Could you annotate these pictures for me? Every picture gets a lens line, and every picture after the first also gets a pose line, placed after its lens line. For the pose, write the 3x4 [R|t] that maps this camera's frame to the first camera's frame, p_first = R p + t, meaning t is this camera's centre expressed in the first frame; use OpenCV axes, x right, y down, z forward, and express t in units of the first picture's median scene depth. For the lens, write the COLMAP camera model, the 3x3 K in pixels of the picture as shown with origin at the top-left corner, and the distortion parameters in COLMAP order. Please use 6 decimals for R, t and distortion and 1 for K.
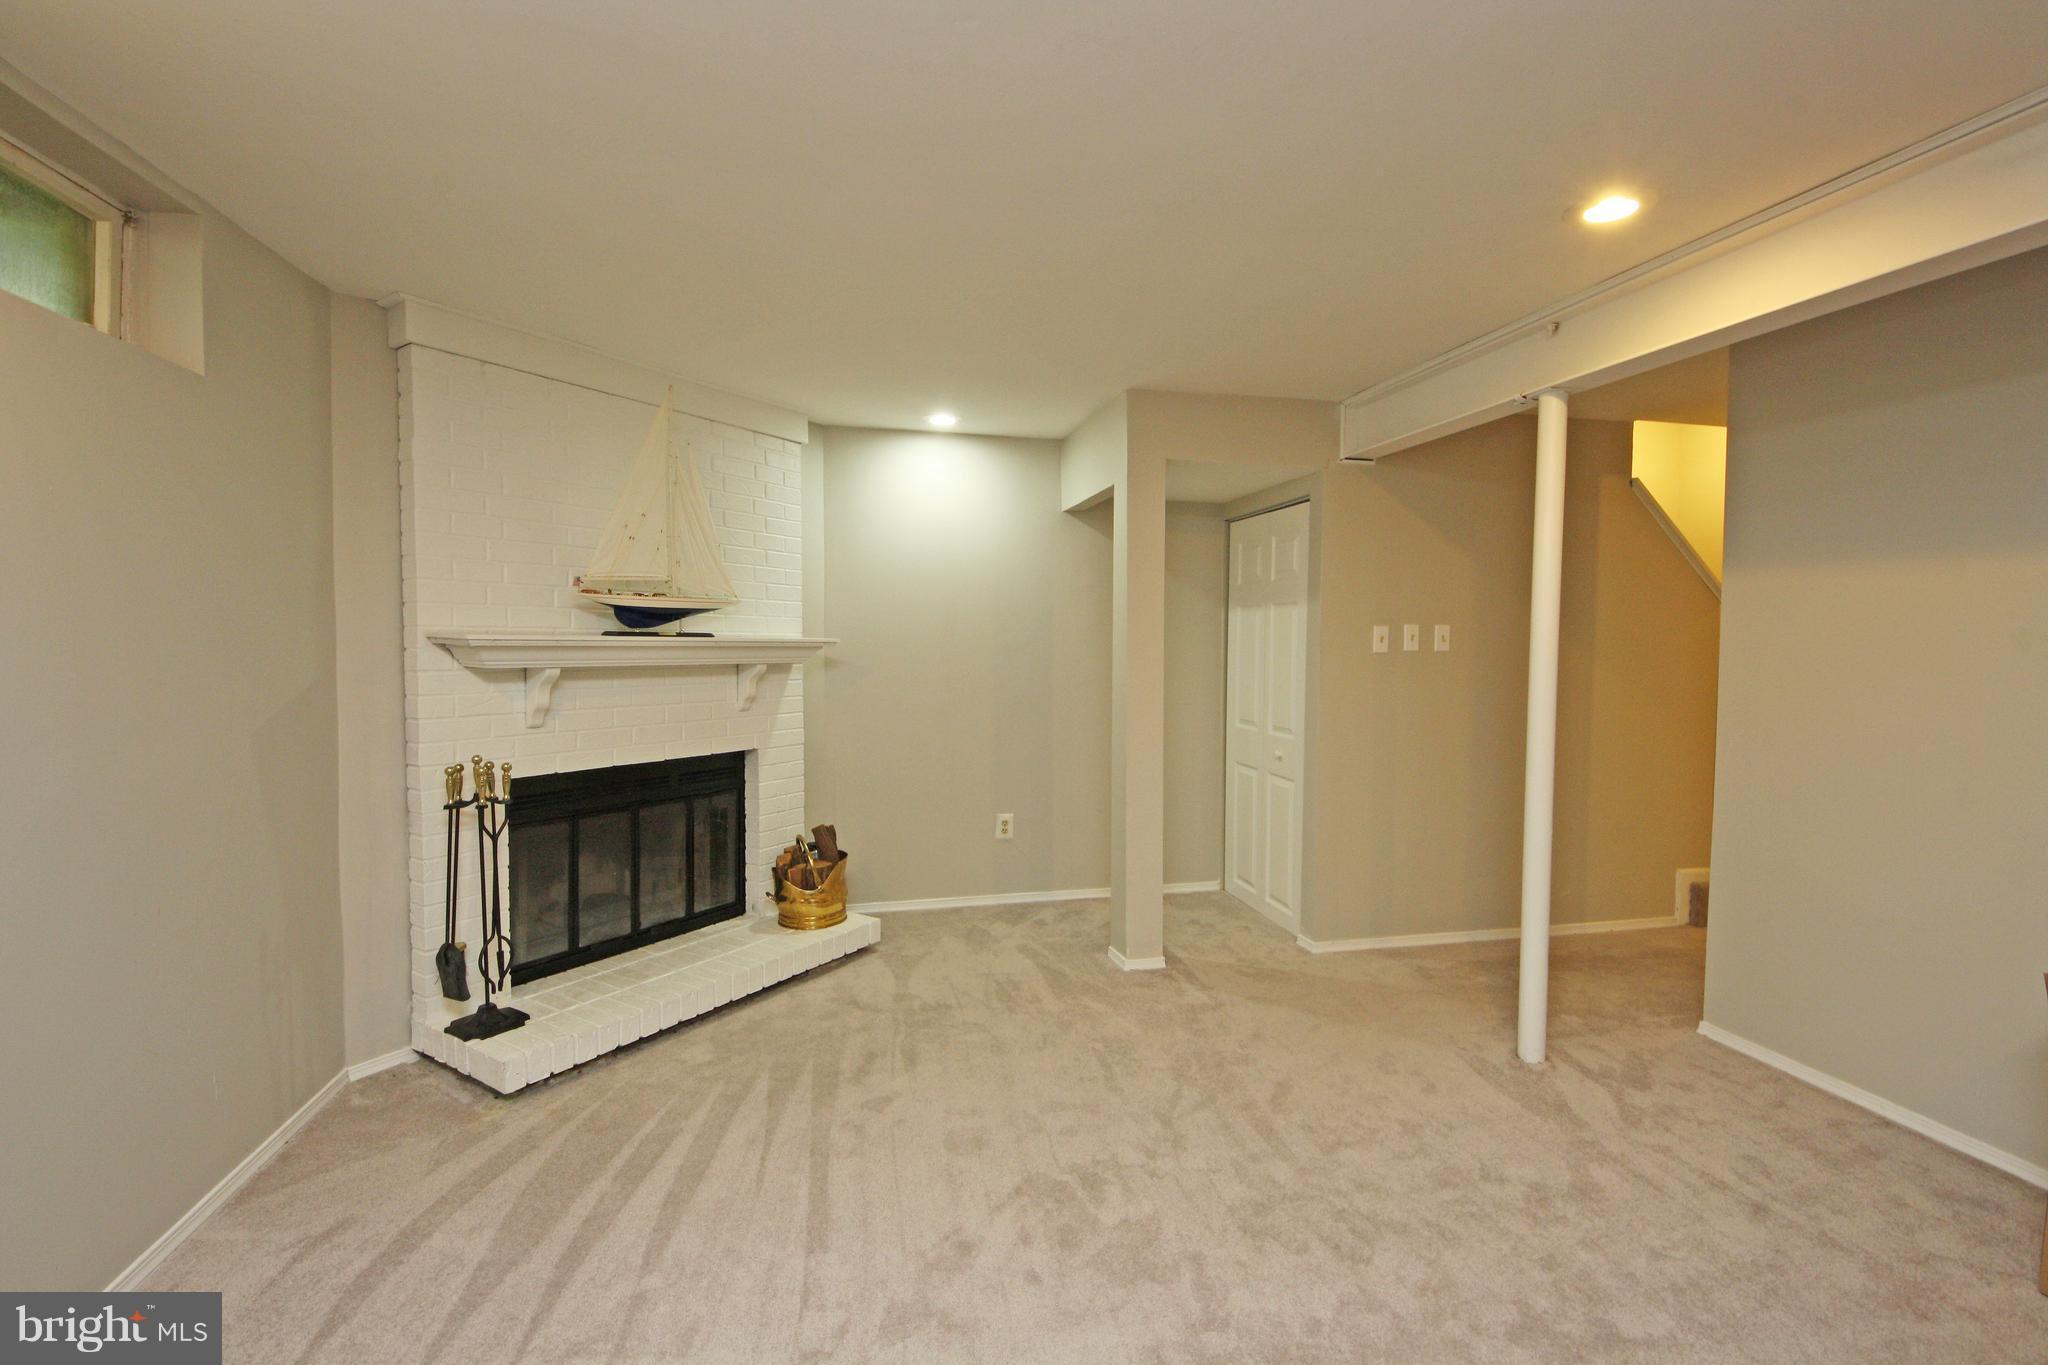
lens RADIAL K [[887.8, 0, 1032.9], [0, 887.8, 675.1], [0, 0, 1]] dist [0.033826, -0.029584]
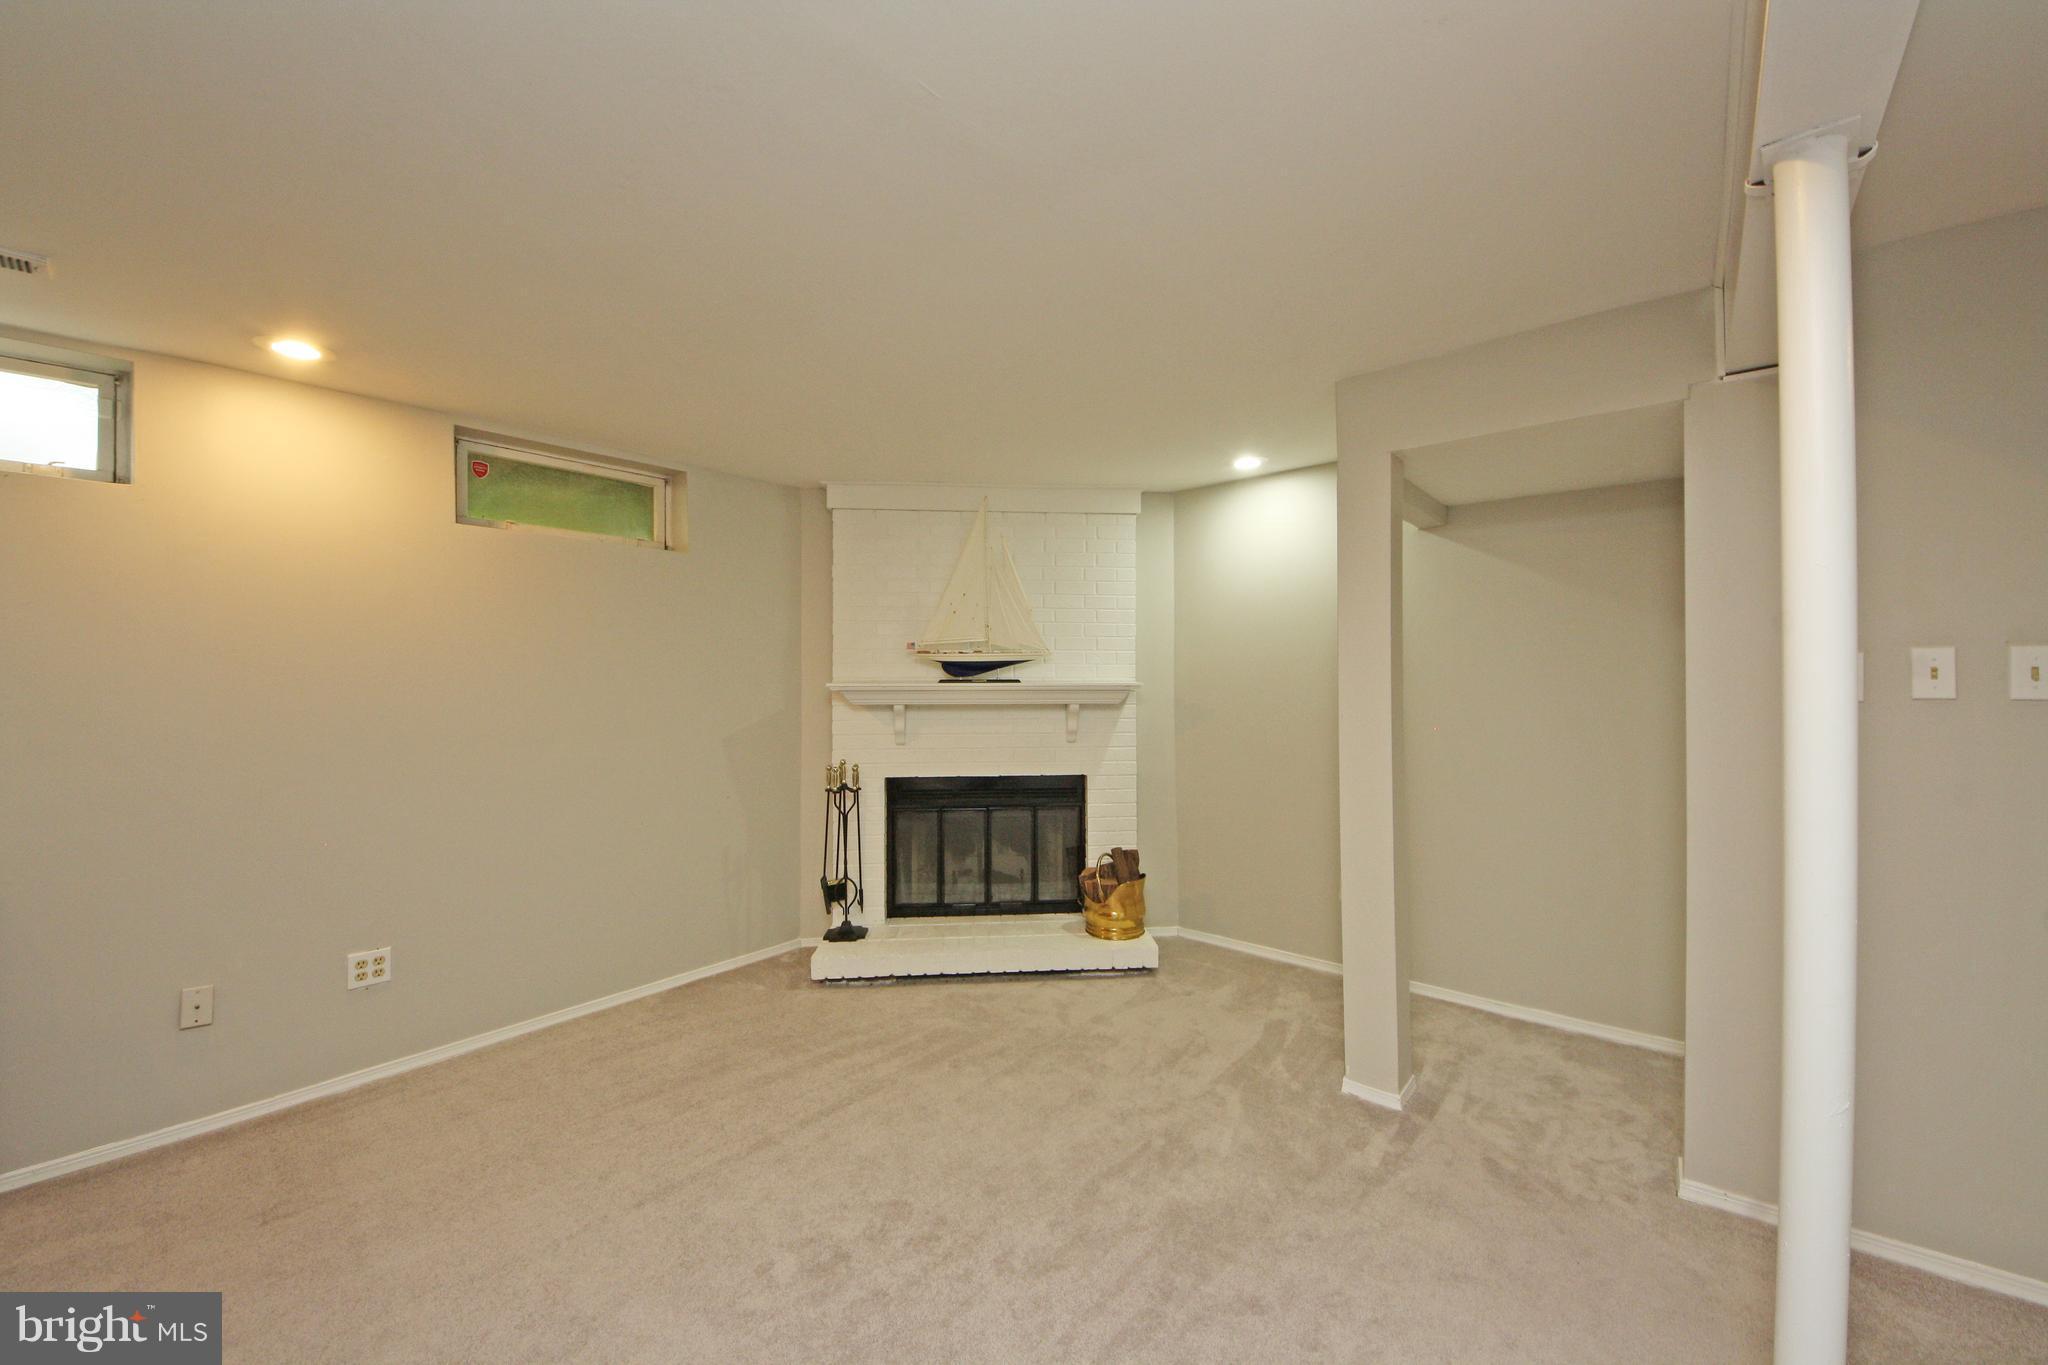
lens RADIAL K [[758.7, 0, 1029.9], [0, 758.7, 676.8], [0, 0, 1]] dist [0.041979, -0.032859]
pose [[0.601111, -0.012703, -0.799064, 0.507265], [-0.021189, 0.999269, -0.031826, -0.016334], [0.798884, 0.036062, 0.600403, 0.349651]]
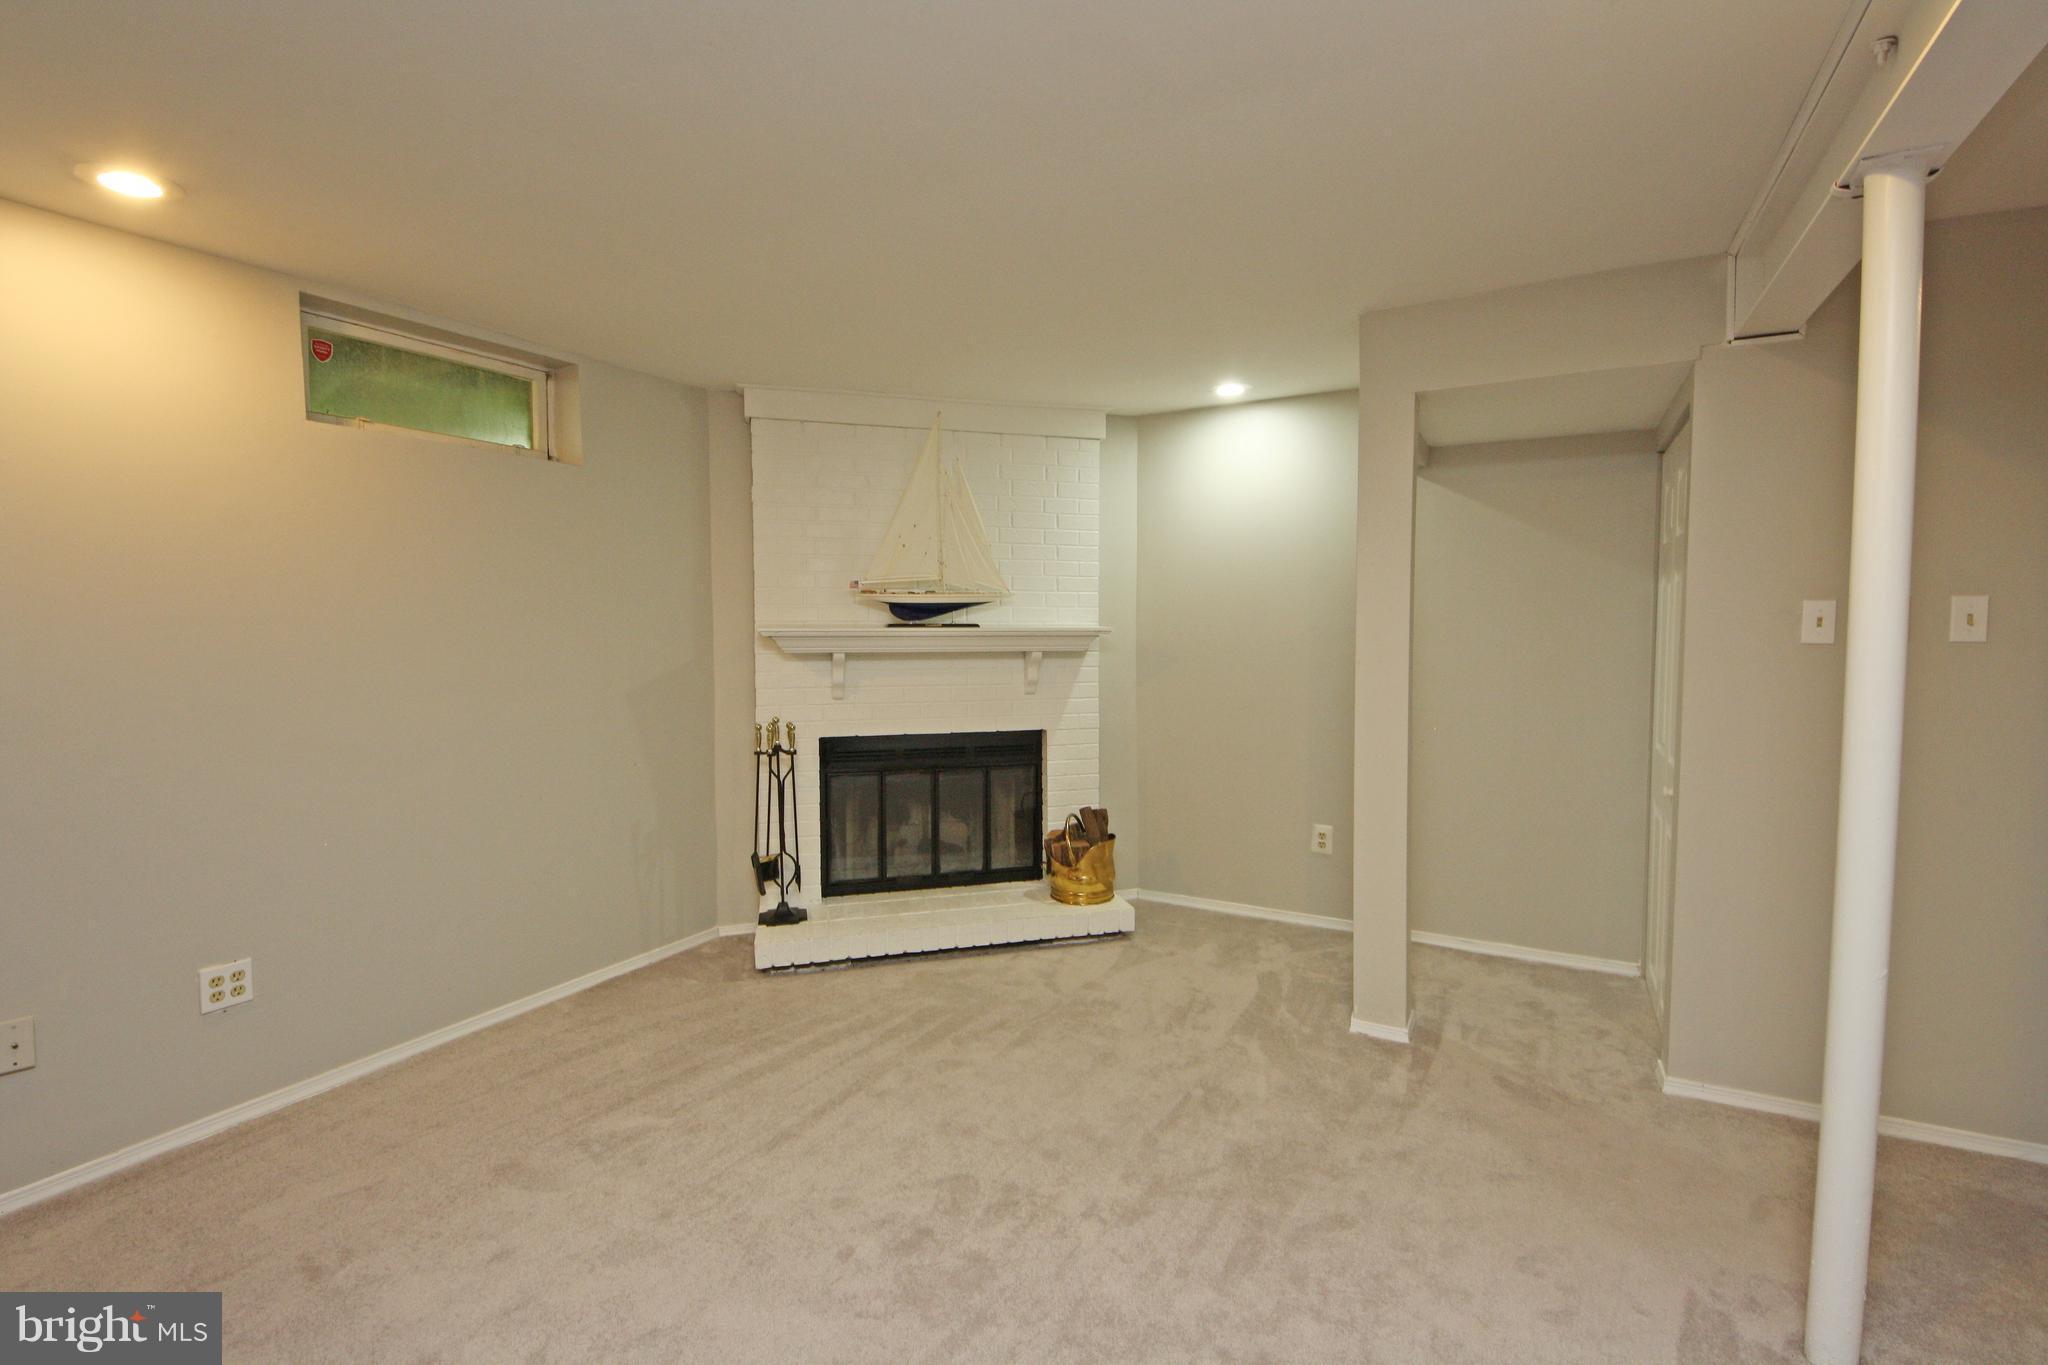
lens RADIAL K [[887.8, 0, 1032.9], [0, 887.8, 675.1], [0, 0, 1]] dist [0.033826, -0.029584]
pose [[0.742599, 0.028499, -0.669129, 0.438224], [-0.016990, 0.999574, 0.023718, -0.009786], [0.669520, -0.006245, 0.742767, 0.202771]]
